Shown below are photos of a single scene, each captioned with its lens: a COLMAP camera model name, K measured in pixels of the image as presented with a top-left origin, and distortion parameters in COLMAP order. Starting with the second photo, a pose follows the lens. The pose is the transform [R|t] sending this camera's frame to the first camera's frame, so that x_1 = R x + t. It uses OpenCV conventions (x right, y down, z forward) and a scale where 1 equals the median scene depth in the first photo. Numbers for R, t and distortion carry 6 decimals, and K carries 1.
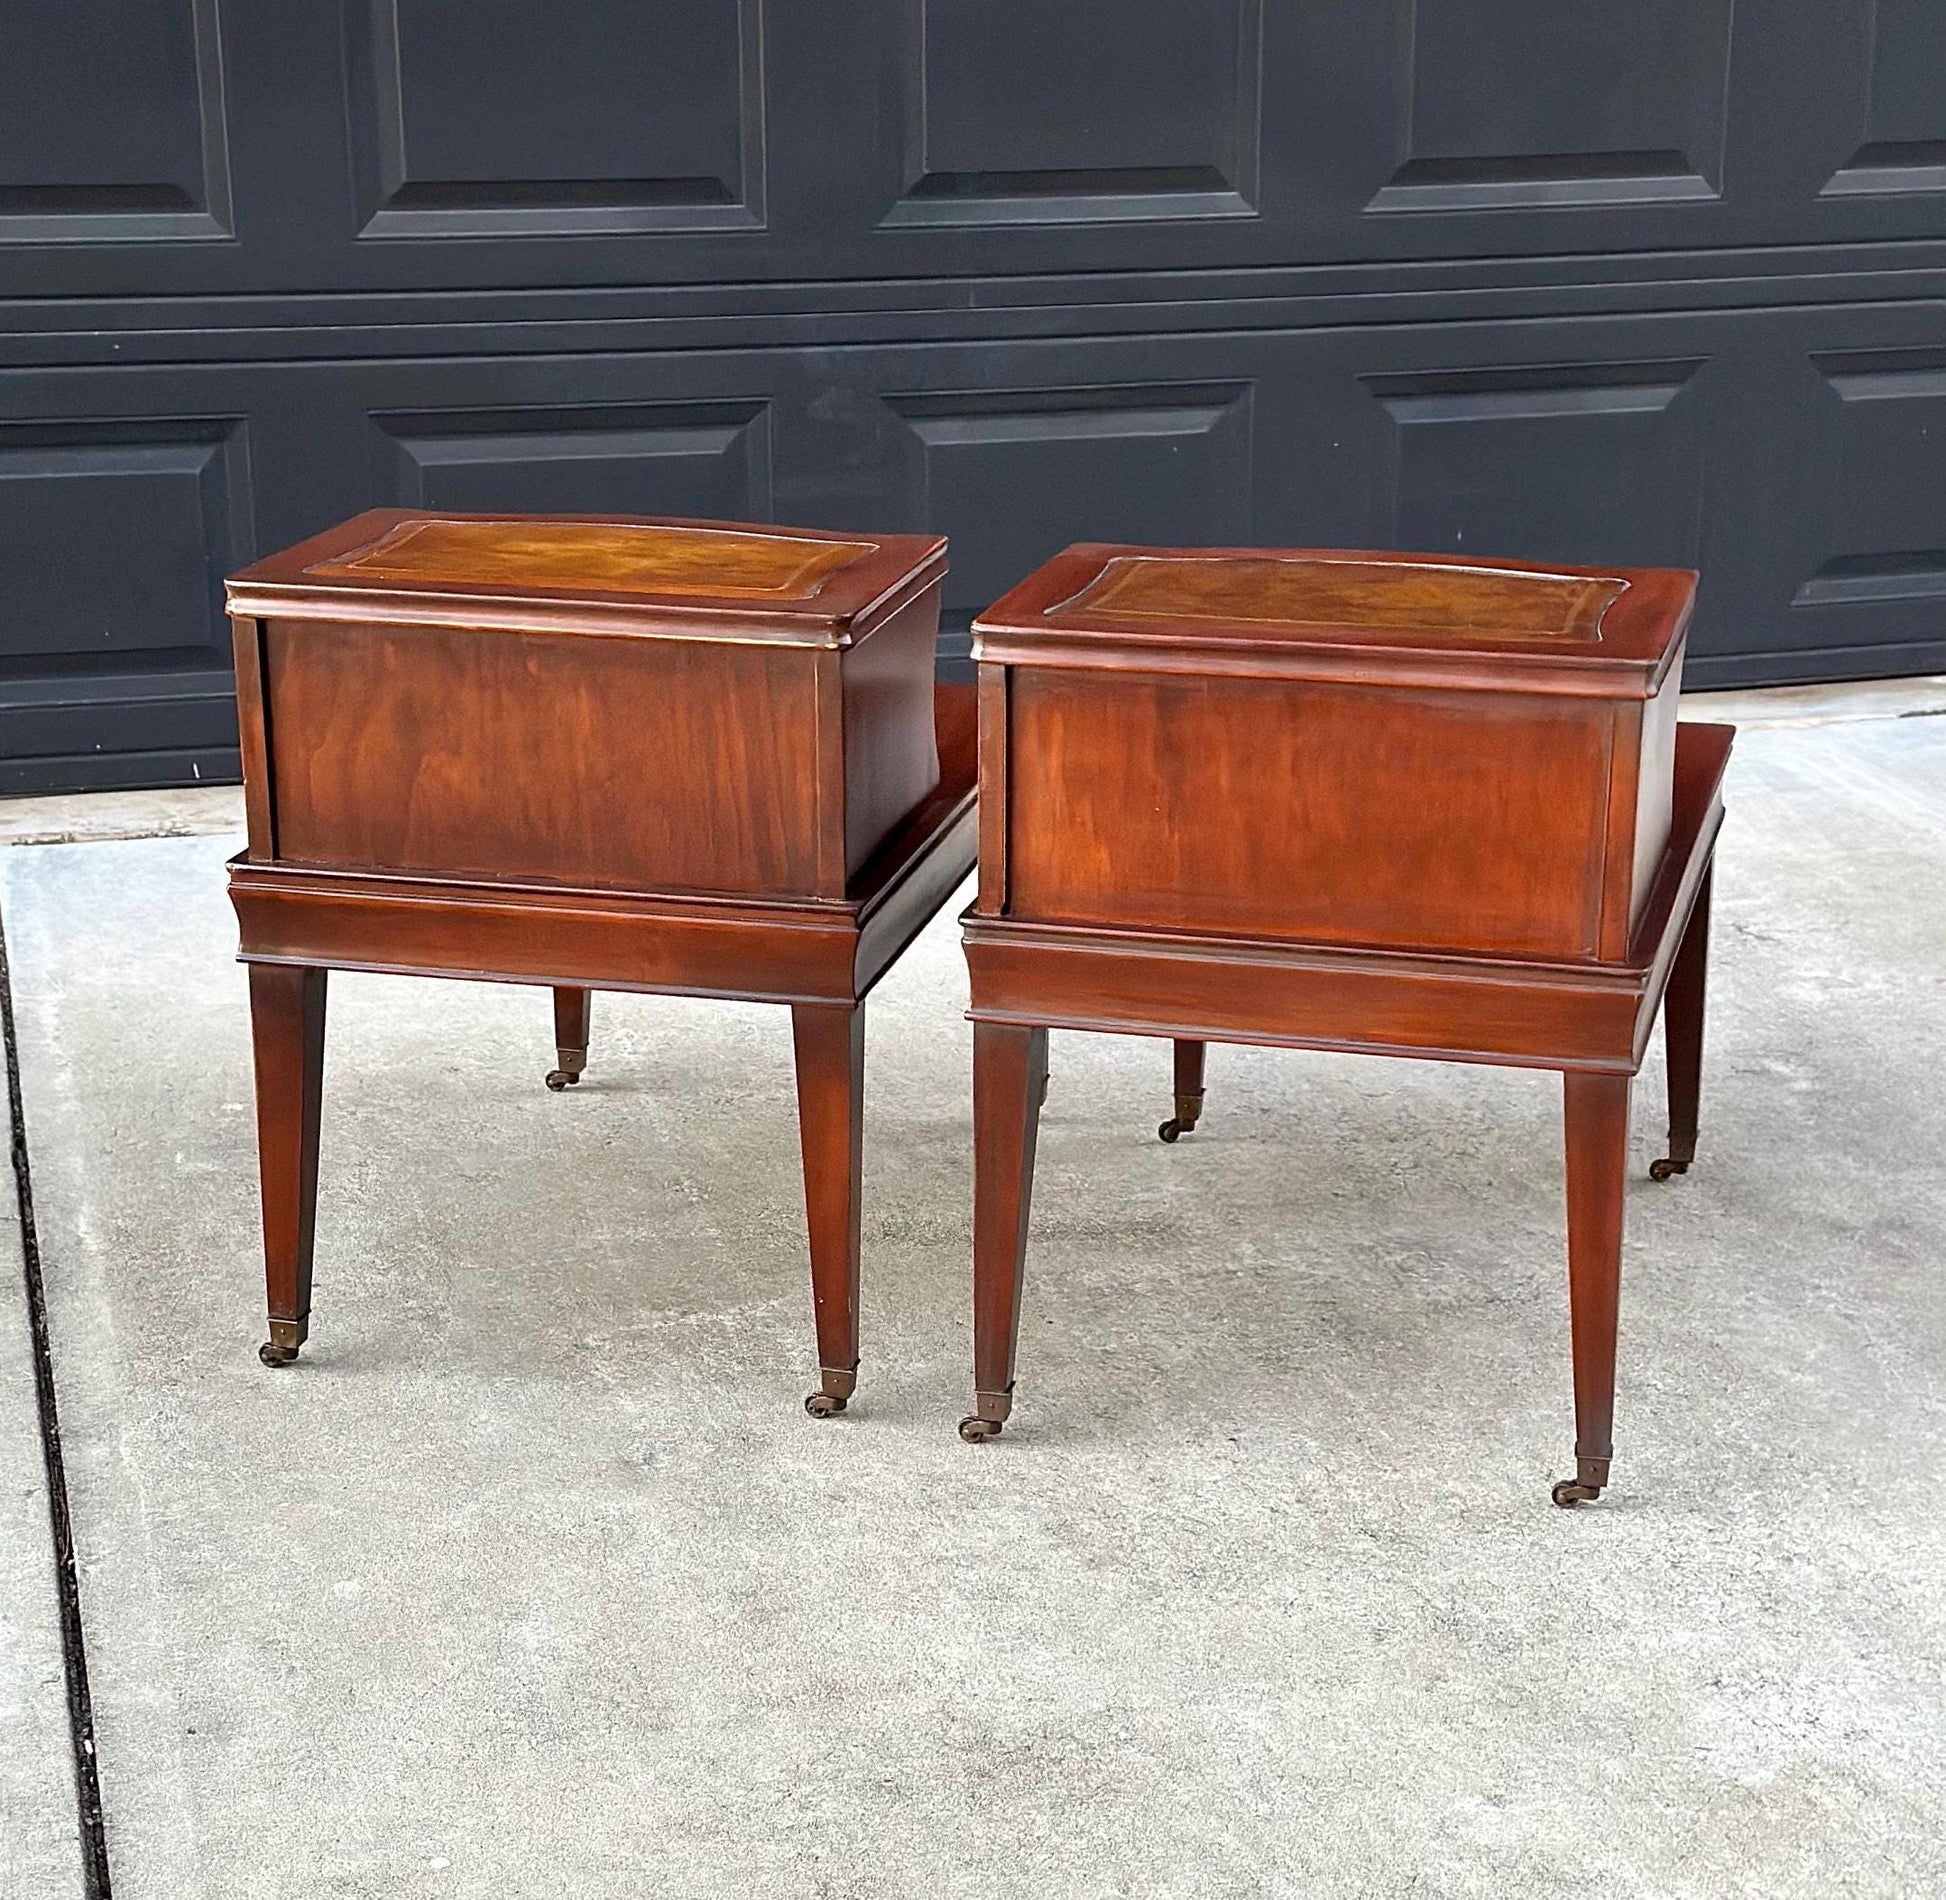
lens RADIAL K [[3624.0, 0, 949.4], [0, 3624.0, 1086.8], [0, 0, 1]] dist [0.168518, -0.202907]
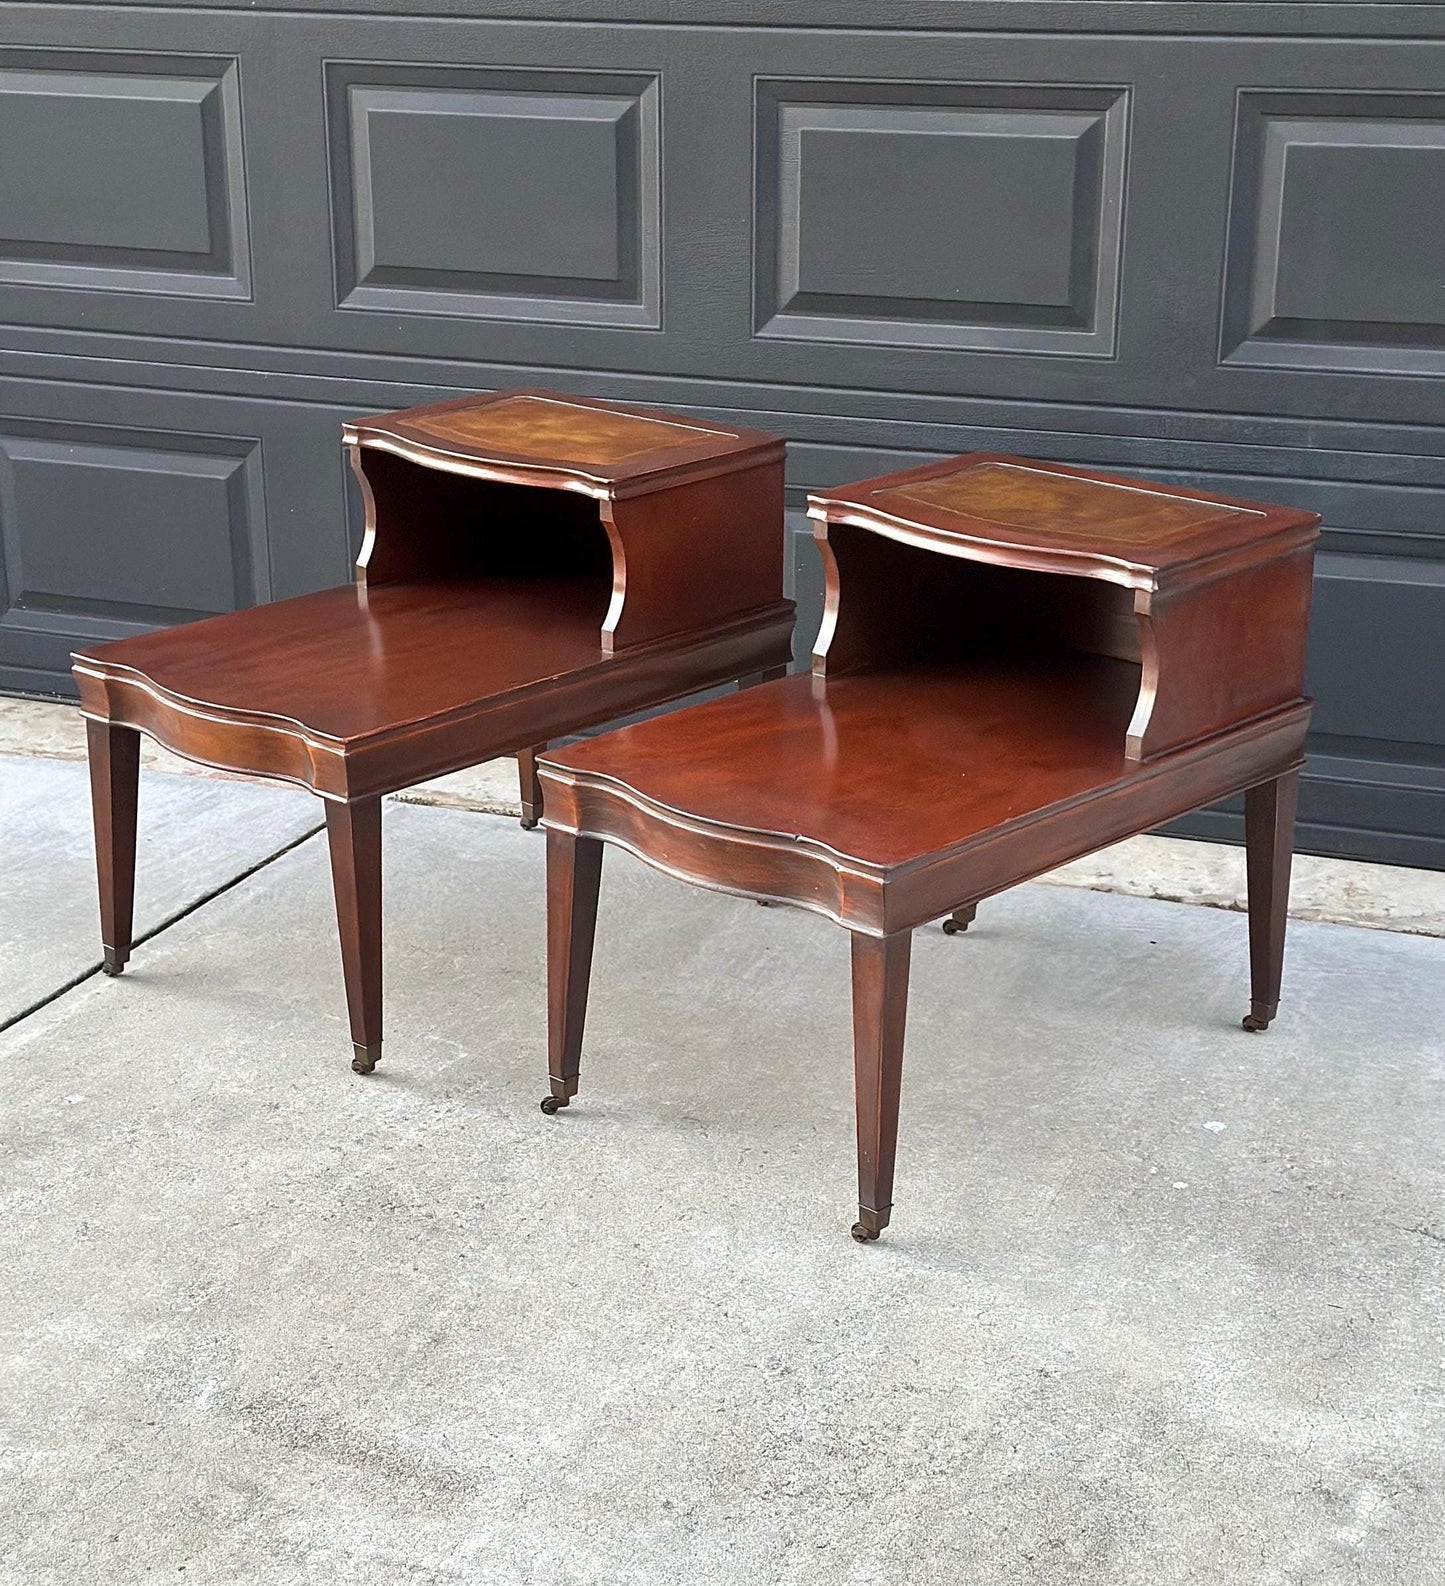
lens RADIAL K [[2726.4, 0, 763.4], [0, 2726.4, 823.3], [0, 0, 1]] dist [0.154884, -0.059399]
pose [[0.804593, 0.198561, -0.559646, 0.358007], [-0.190909, 0.978901, 0.072844, -0.146096], [0.562302, 0.048232, 0.825524, 0.299136]]
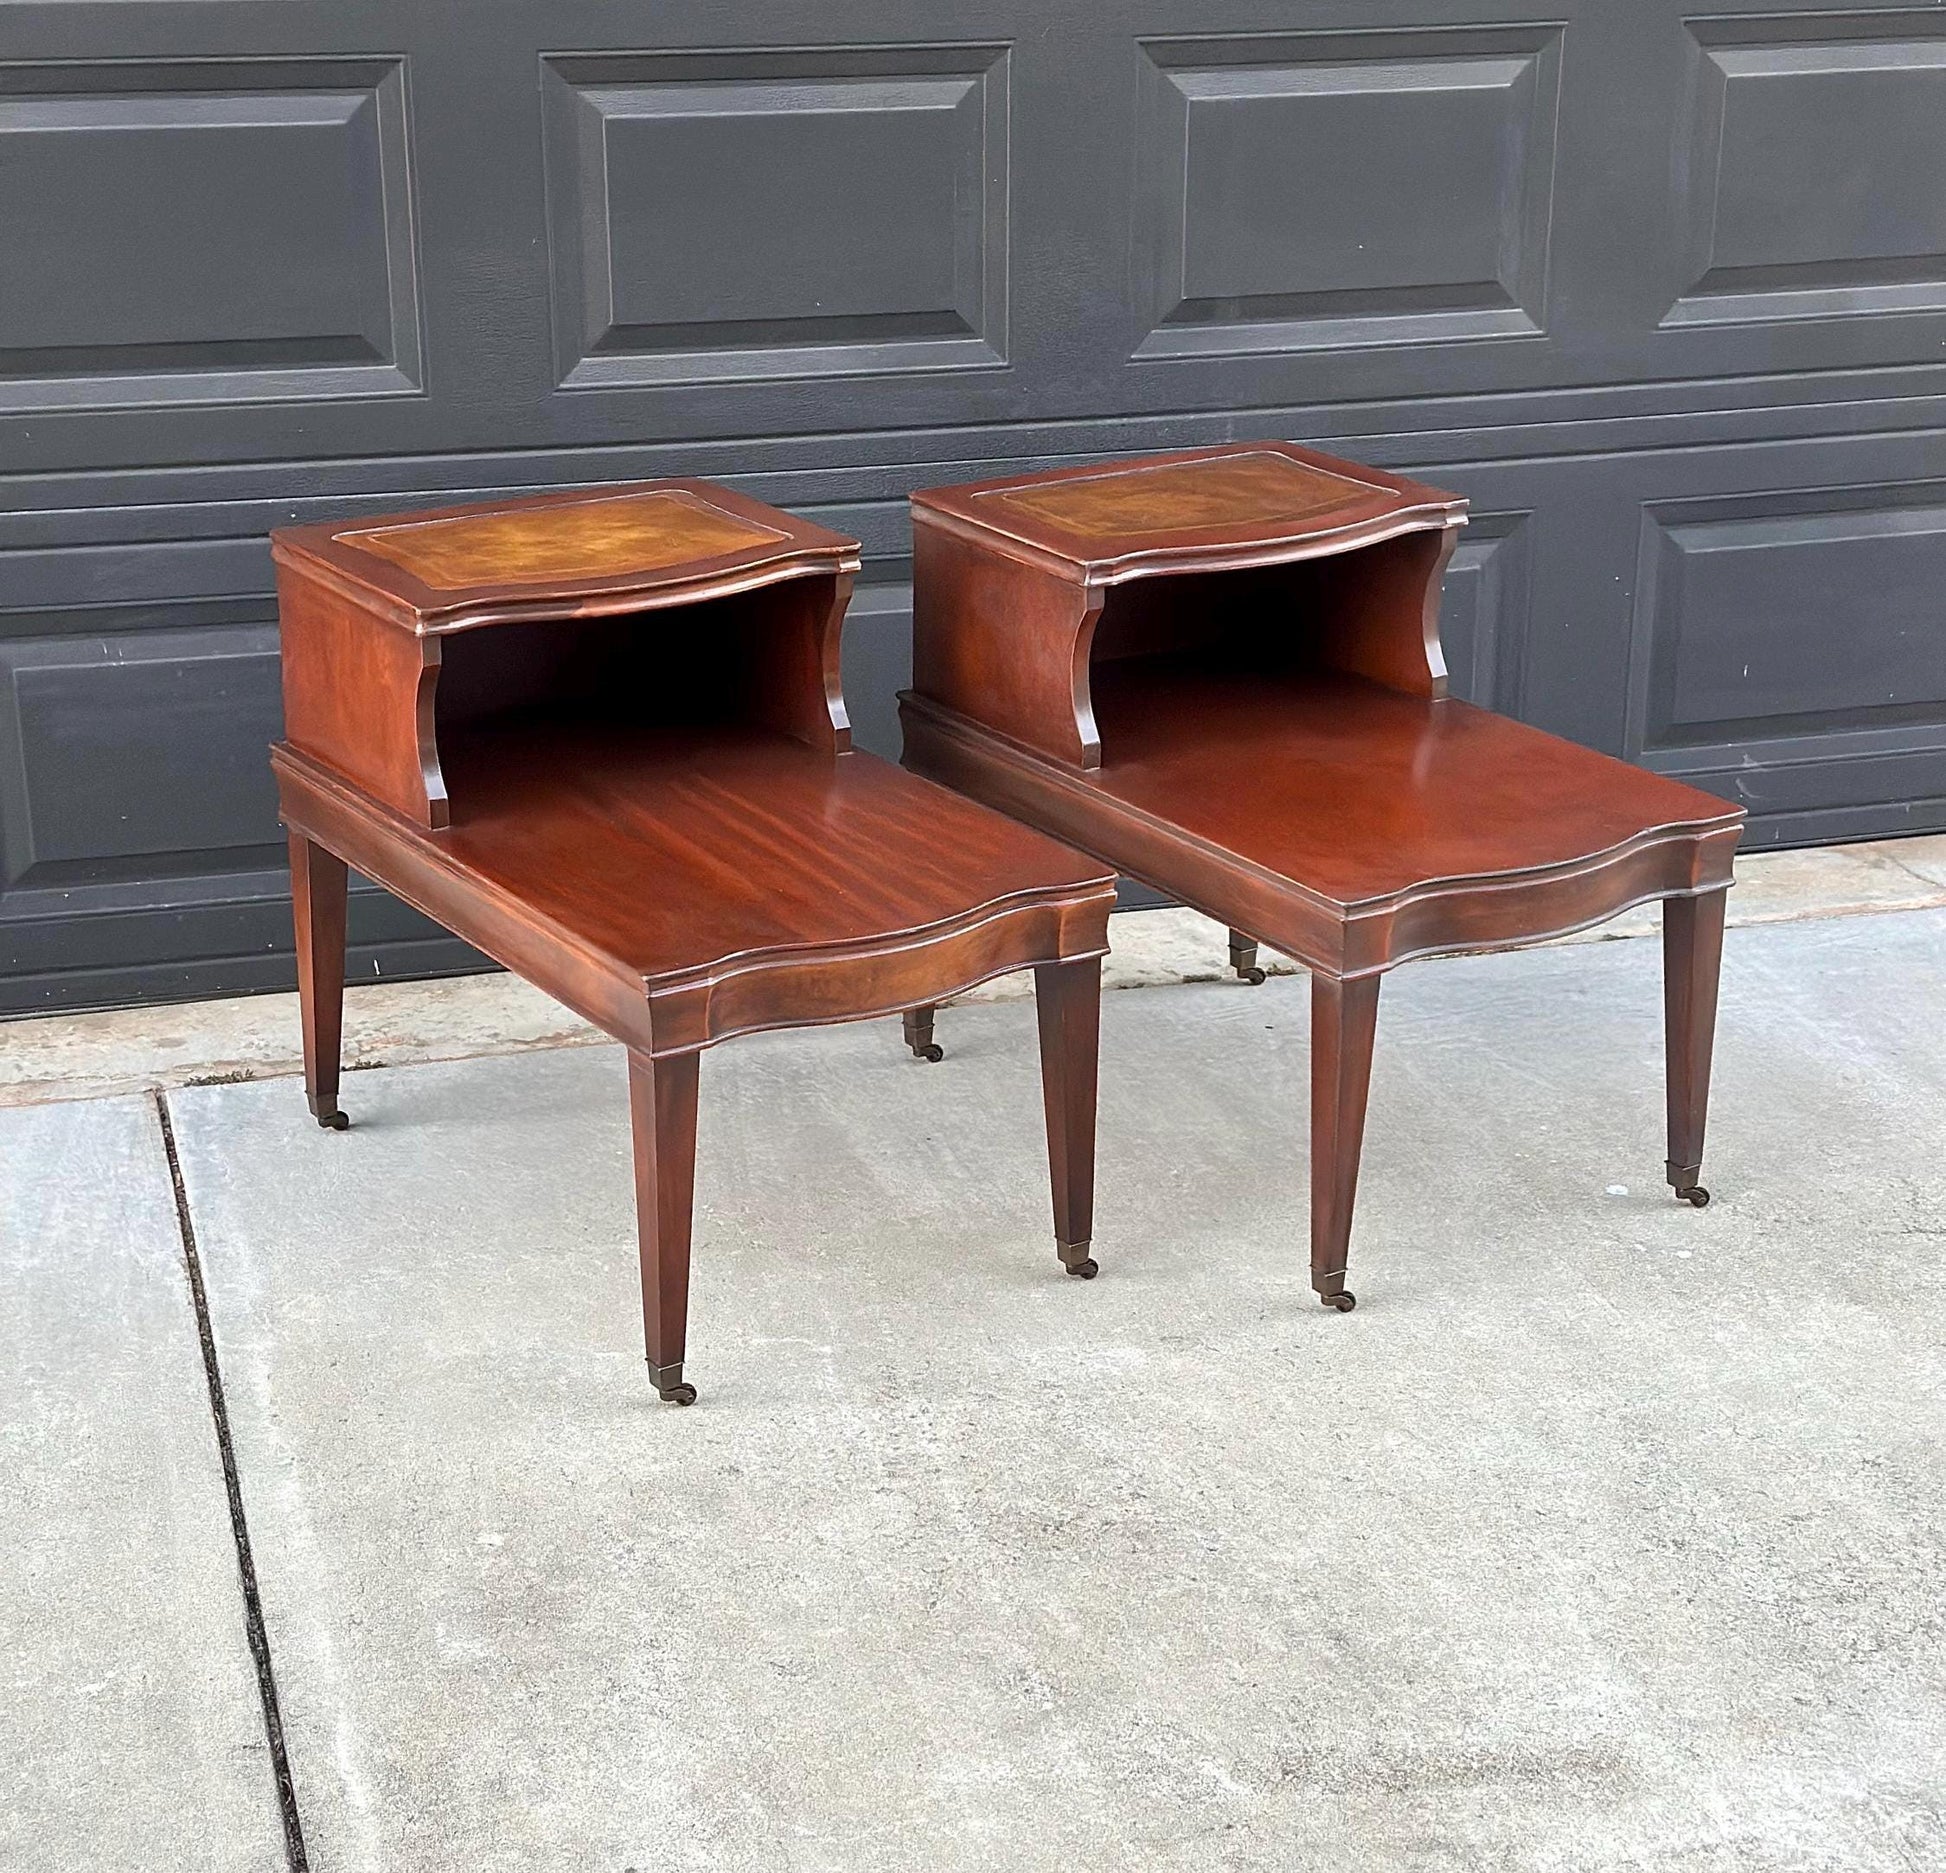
lens RADIAL K [[3522.4, 0, 985.2], [0, 3522.4, 1043.2], [0, 0, 1]] dist [0.160163, -0.121101]
pose [[0.999906, 0.001591, 0.013615, -0.070028], [-0.002446, 0.998012, 0.062973, -0.128430], [-0.013488, -0.063000, 0.997922, 0.126763]]
